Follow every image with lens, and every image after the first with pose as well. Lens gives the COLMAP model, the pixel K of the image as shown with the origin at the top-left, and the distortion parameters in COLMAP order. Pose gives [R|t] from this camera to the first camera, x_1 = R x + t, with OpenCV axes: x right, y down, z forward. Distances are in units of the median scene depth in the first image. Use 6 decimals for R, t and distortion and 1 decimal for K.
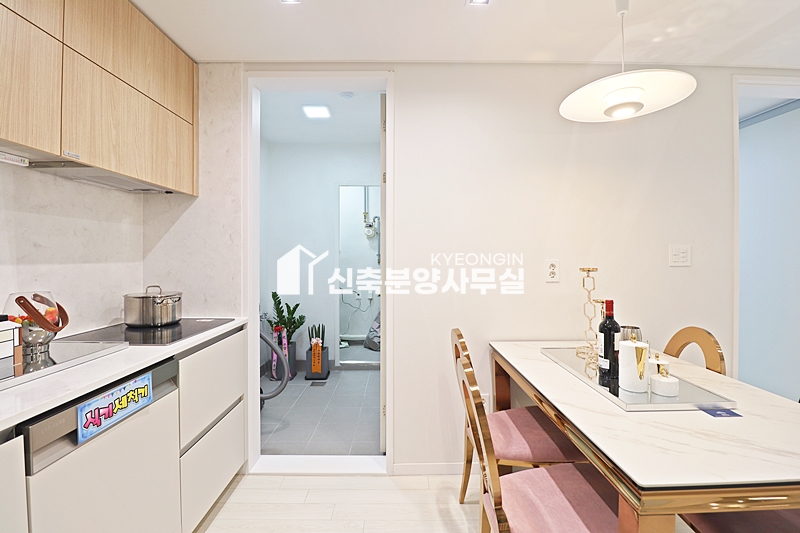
lens RADIAL K [[371.7, 0, 401.7], [0, 371.7, 257.7], [0, 0, 1]] dist [-0.000589, -0.012898]
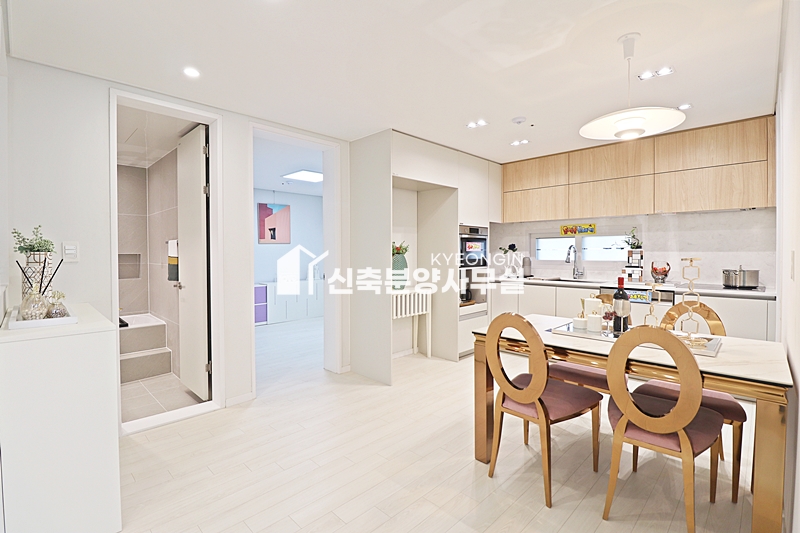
lens RADIAL K [[371.7, 0, 401.7], [0, 371.7, 257.7], [0, 0, 1]] dist [-0.000589, -0.012898]
pose [[-0.701289, 0.013765, -0.712744, 1.812494], [0.001911, 0.999846, 0.017430, 0.009202], [0.712875, 0.010861, -0.701207, 1.171378]]
